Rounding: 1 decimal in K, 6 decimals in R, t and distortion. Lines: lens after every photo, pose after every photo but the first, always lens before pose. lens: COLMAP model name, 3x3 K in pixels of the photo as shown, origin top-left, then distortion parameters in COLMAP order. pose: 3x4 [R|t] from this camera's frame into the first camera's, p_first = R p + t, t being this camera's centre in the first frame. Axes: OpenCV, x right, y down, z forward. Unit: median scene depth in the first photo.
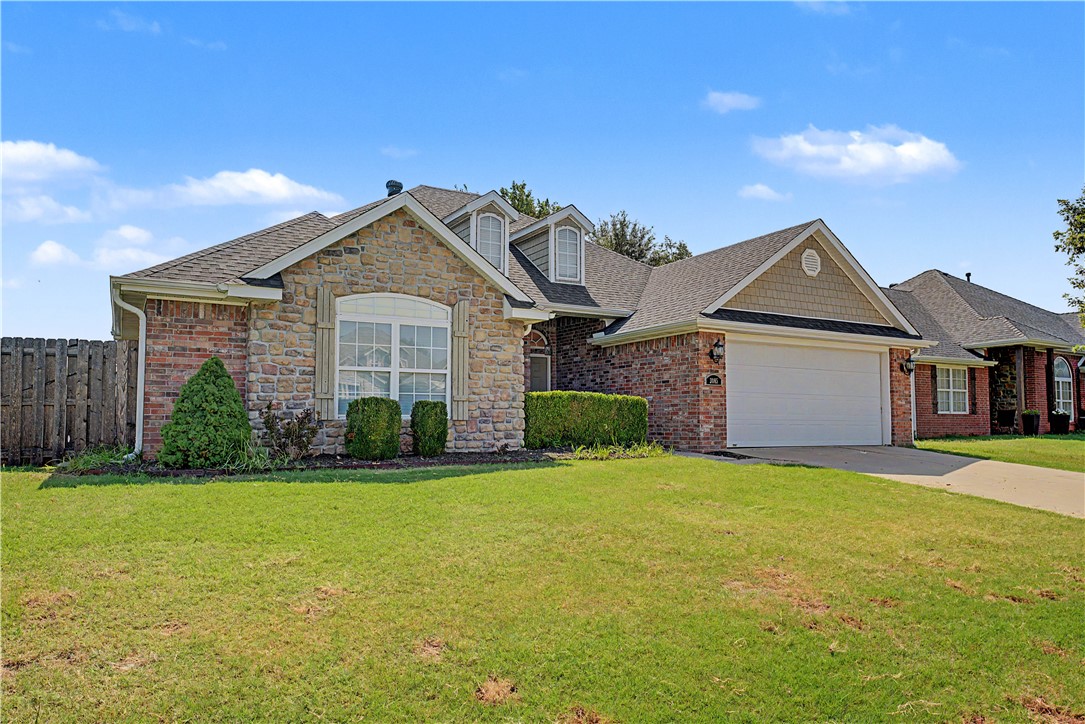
lens RADIAL K [[730.0, 0, 541.9], [0, 730.0, 357.0], [0, 0, 1]] dist [-0.000599, -0.001147]
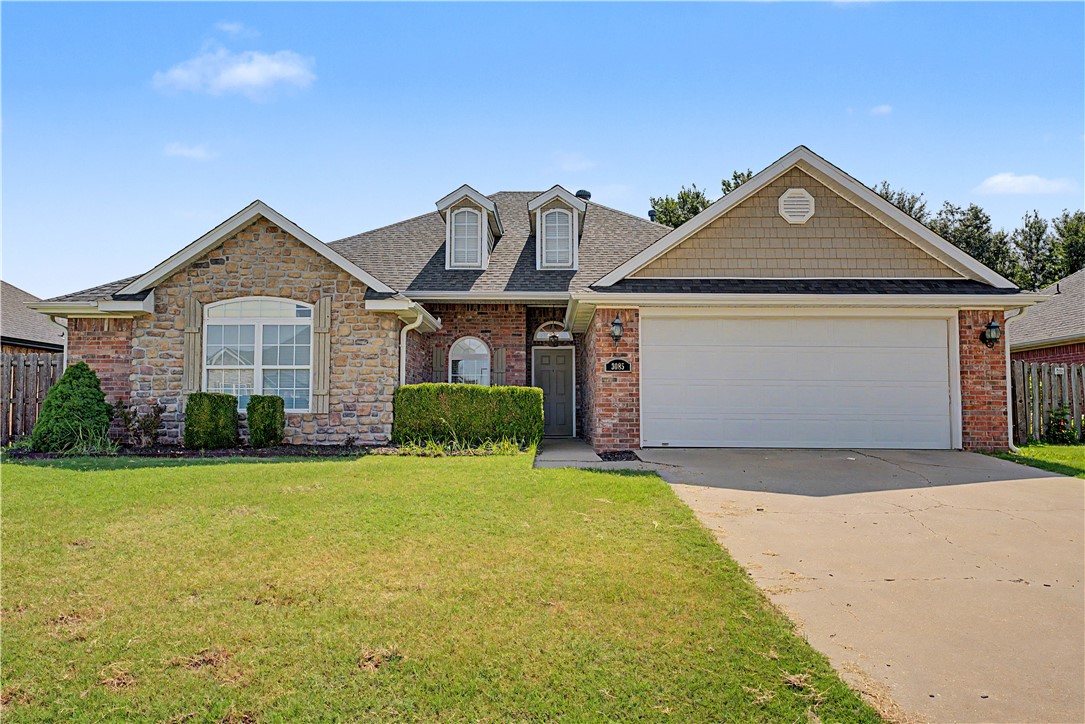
lens RADIAL K [[665.2, 0, 542.7], [0, 665.2, 366.4], [0, 0, 1]] dist [0.004081, 0.001609]
pose [[0.861476, -0.038261, -0.506355, 0.610150], [0.043273, 0.999062, -0.001868, 0.033888], [0.505951, -0.020303, 0.862323, 0.337539]]
